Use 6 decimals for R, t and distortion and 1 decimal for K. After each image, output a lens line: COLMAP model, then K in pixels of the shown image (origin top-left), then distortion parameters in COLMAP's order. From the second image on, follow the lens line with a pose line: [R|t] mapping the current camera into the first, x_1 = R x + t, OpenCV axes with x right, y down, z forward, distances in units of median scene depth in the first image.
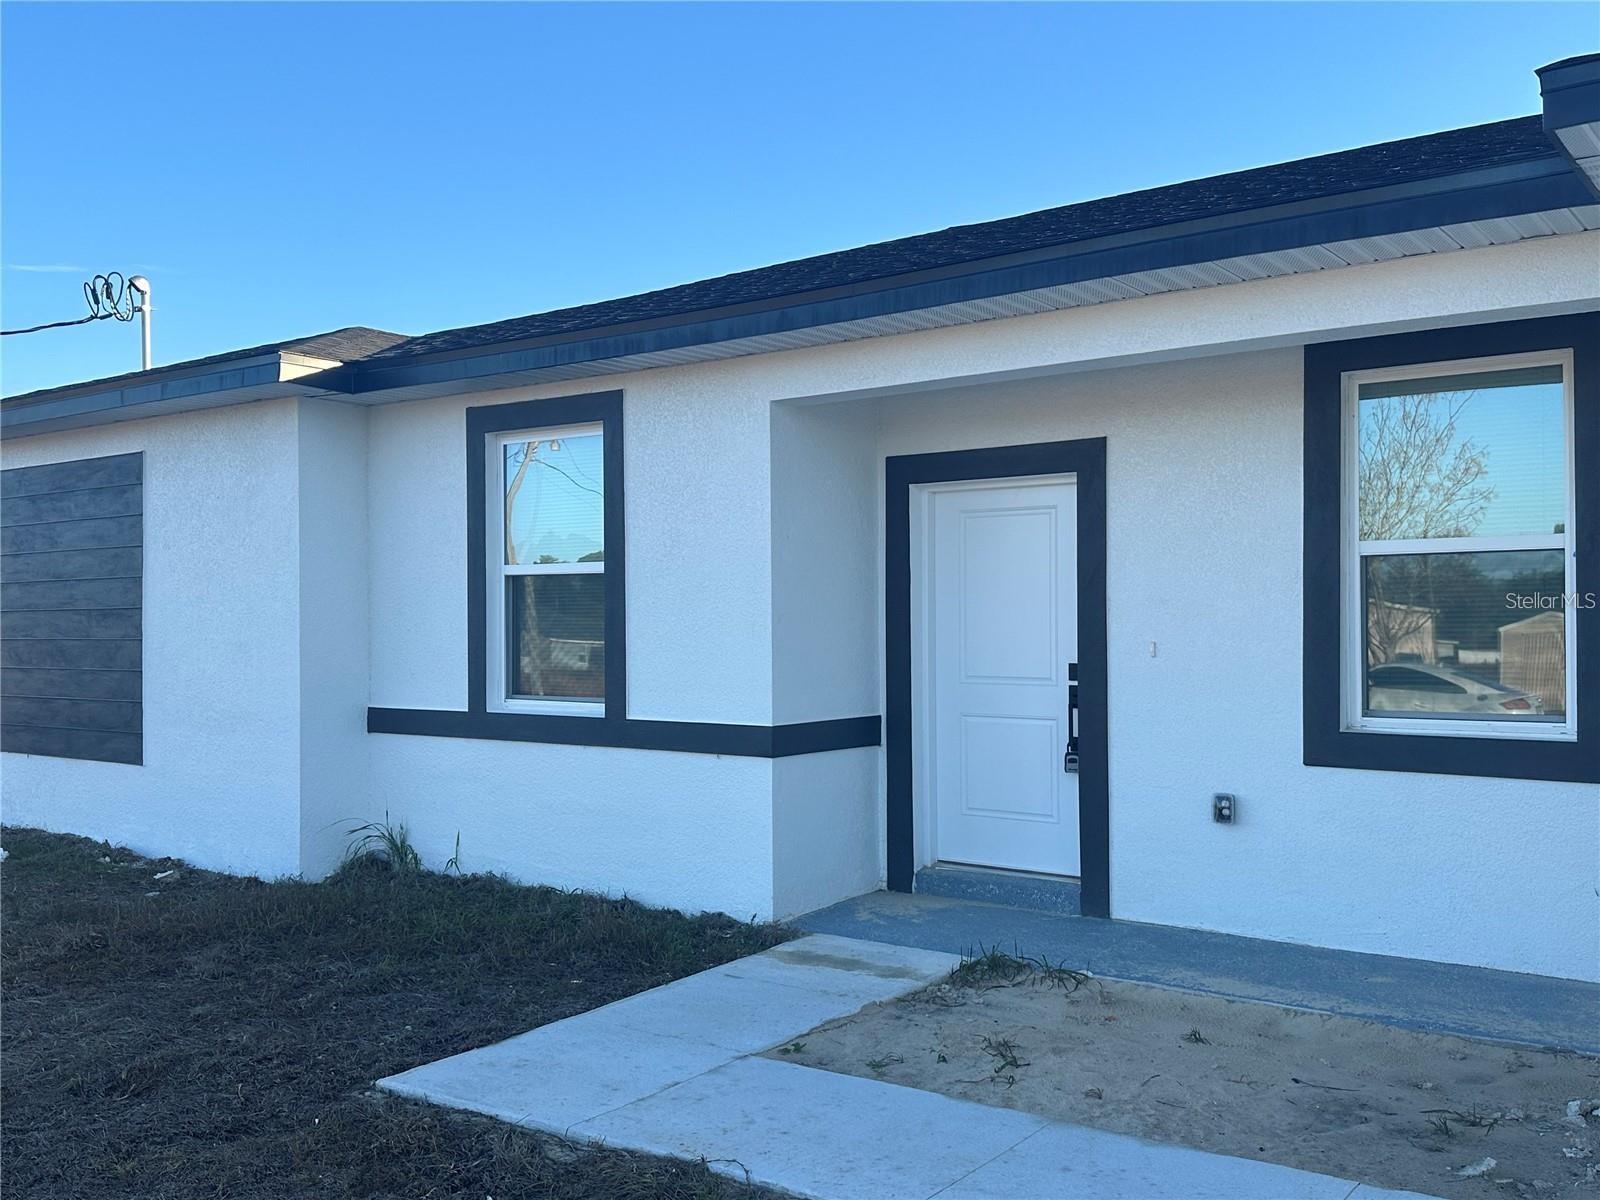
lens RADIAL K [[1468.4, 0, 803.0], [0, 1468.4, 593.2], [0, 0, 1]] dist [0.074949, 0.000000]
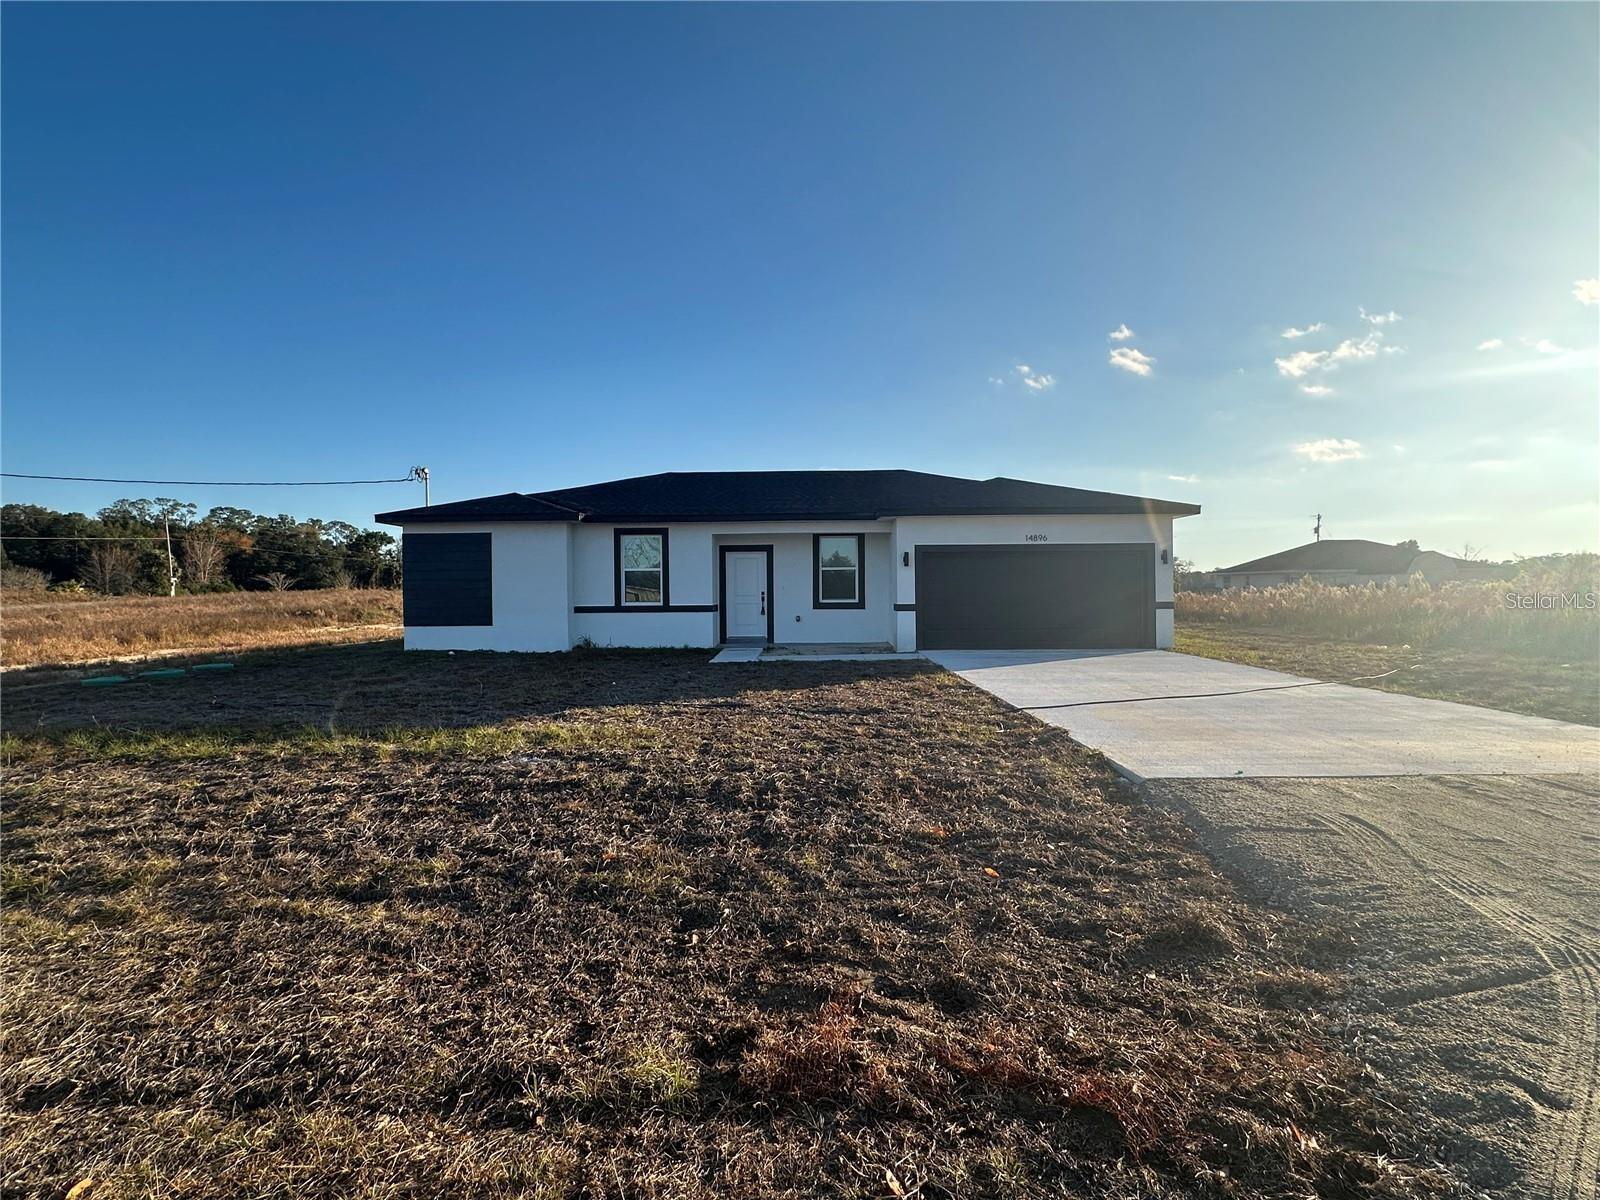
lens RADIAL K [[756.9, 0, 798.6], [0, 756.9, 597.7], [0, 0, 1]] dist [-0.000291, 0.000501]
pose [[0.804436, -0.005424, 0.594014, -1.061938], [-0.005170, 0.999857, 0.016131, 0.024189], [-0.594016, -0.016048, 0.804293, -0.932865]]
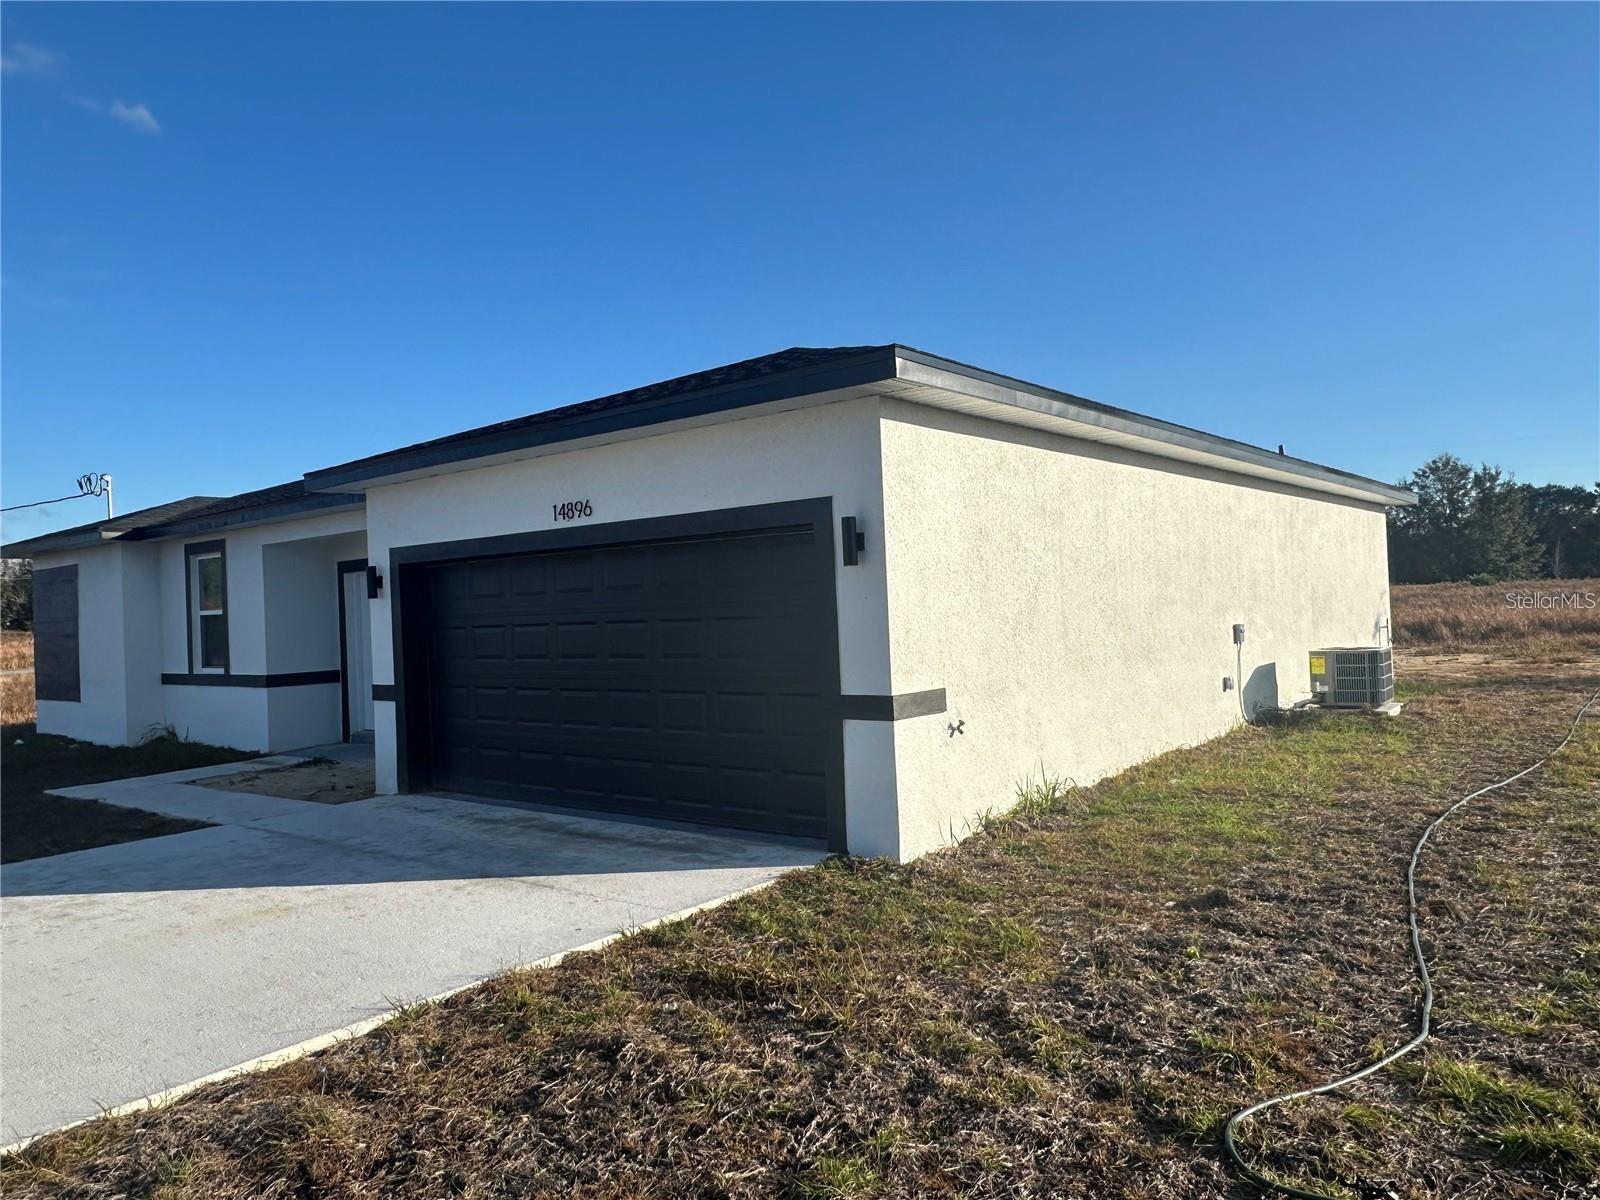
lens RADIAL K [[1099.7, 0, 795.4], [0, 1099.7, 604.1], [0, 0, 1]] dist [0.015586, 0.000644]
pose [[0.998014, -0.037234, -0.050819, 0.864062], [0.038062, 0.999156, 0.015418, -0.022584], [0.050202, -0.017322, 0.998589, -0.736218]]
